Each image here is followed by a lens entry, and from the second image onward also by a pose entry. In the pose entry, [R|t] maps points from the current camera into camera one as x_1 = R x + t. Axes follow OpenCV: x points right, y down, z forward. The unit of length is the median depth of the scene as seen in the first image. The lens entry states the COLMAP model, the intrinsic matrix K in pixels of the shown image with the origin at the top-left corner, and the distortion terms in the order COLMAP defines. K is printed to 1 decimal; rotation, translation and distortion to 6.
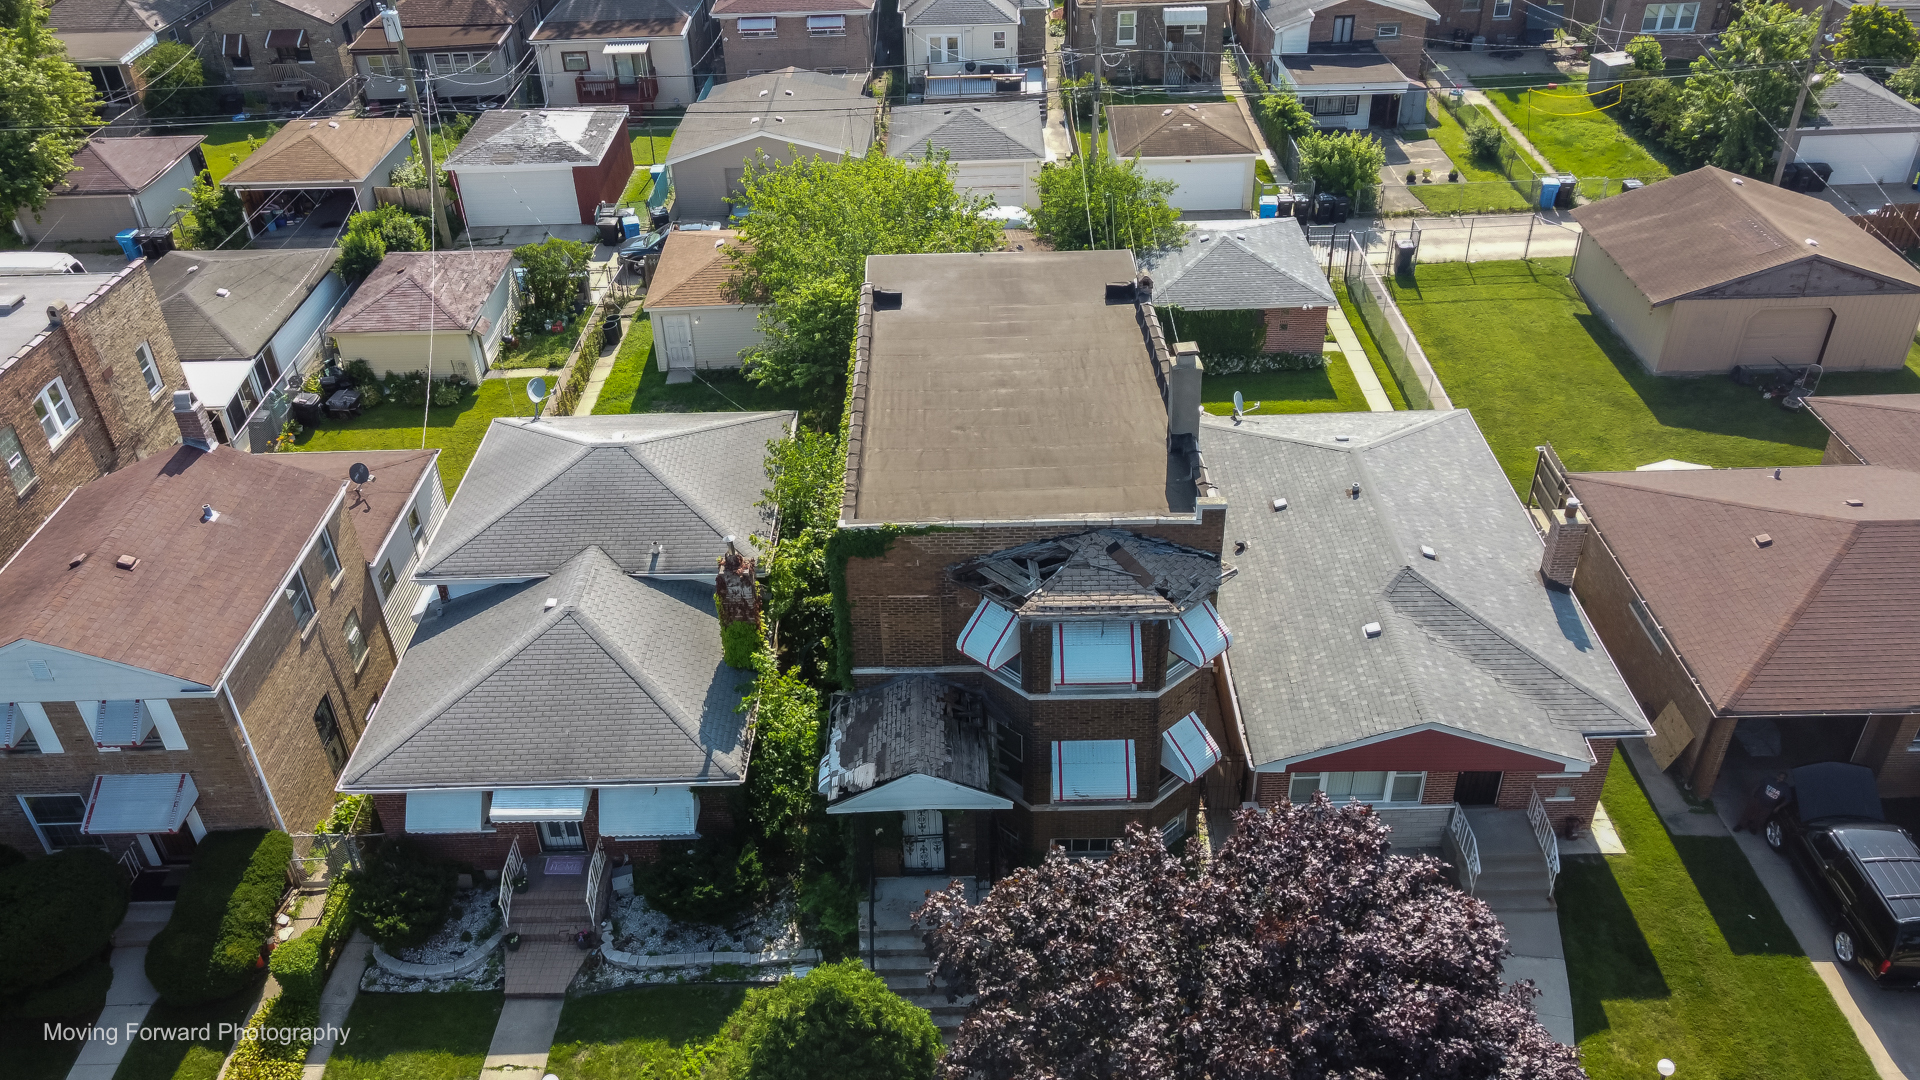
lens RADIAL K [[1464.4, 0, 960.0], [0, 1464.4, 540.0], [0, 0, 1]] dist [0.003190, 0.028226]
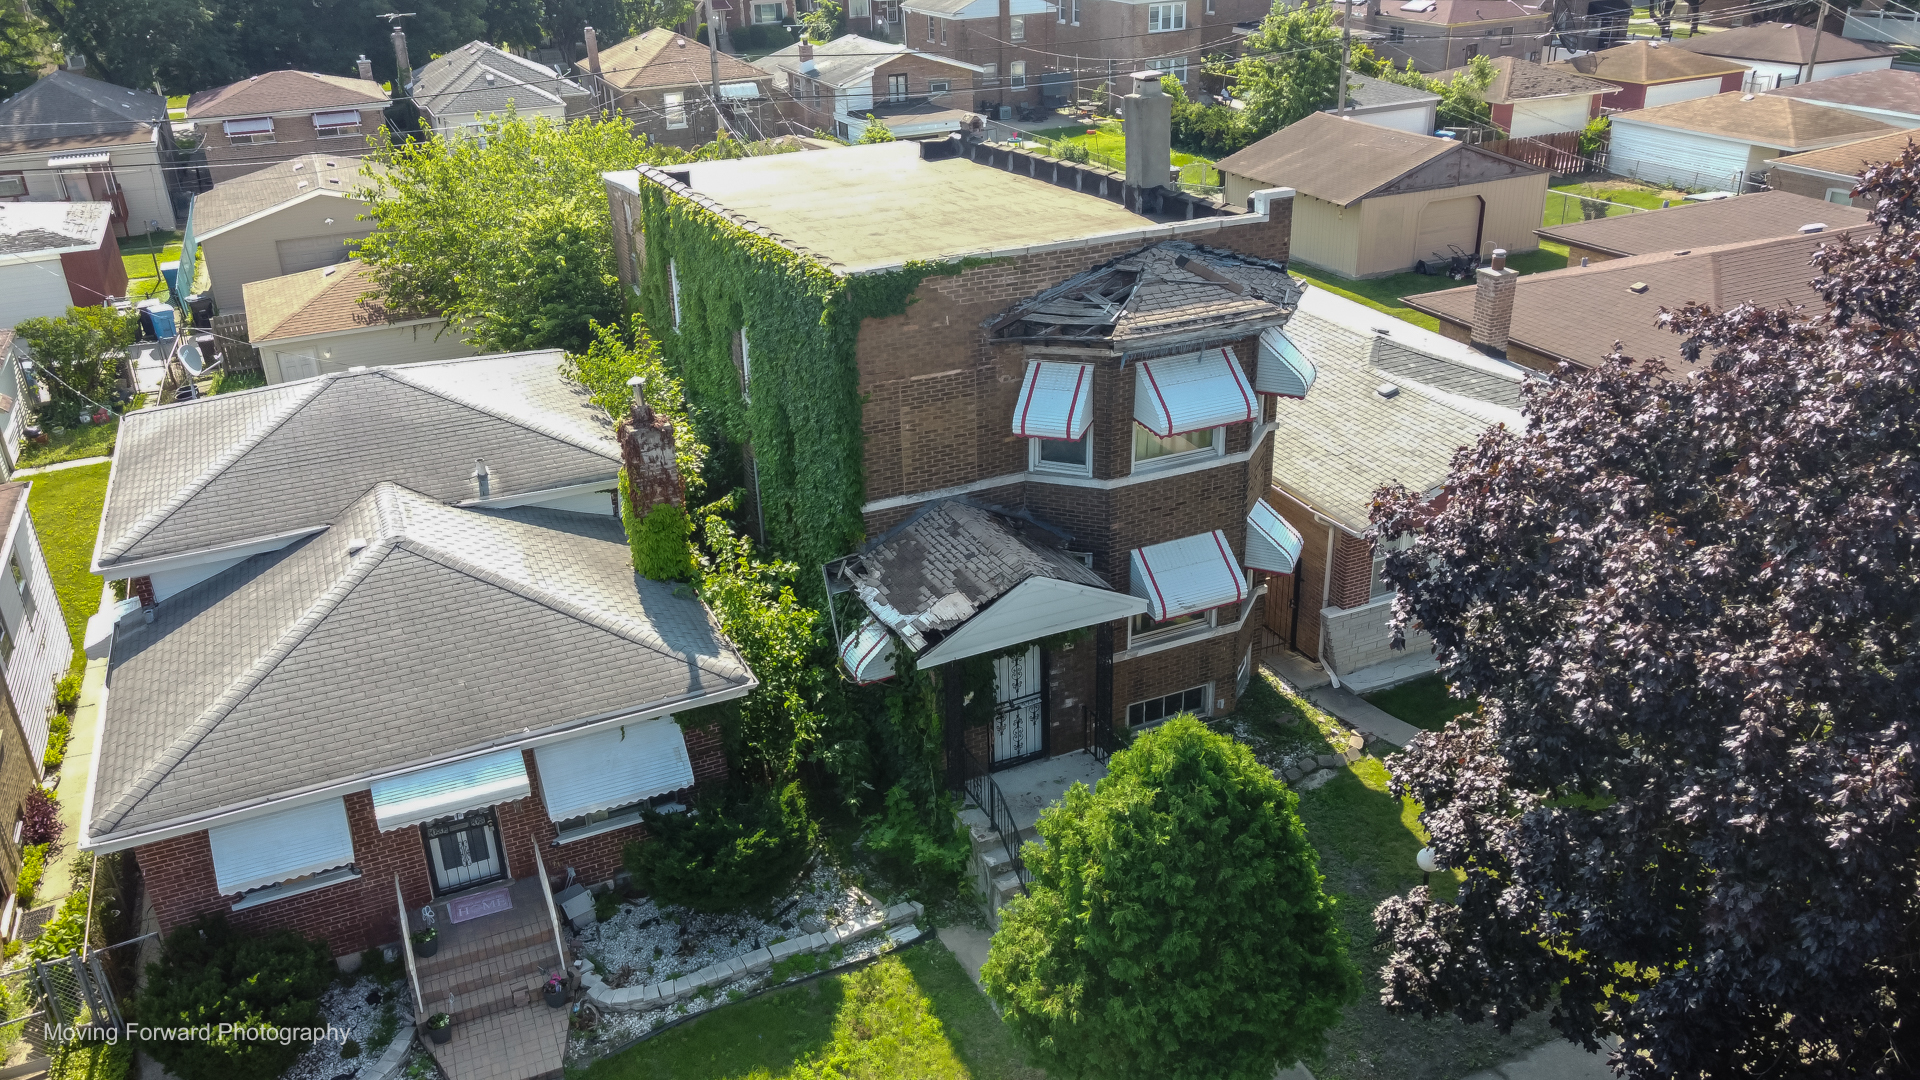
lens RADIAL K [[1464.4, 0, 960.0], [0, 1464.4, 540.0], [0, 0, 1]] dist [0.003190, 0.028226]
pose [[0.911682, -0.171709, 0.373298, -0.251586], [0.234176, 0.963643, -0.128660, 0.173182], [-0.337634, 0.204714, 0.918747, 0.266106]]
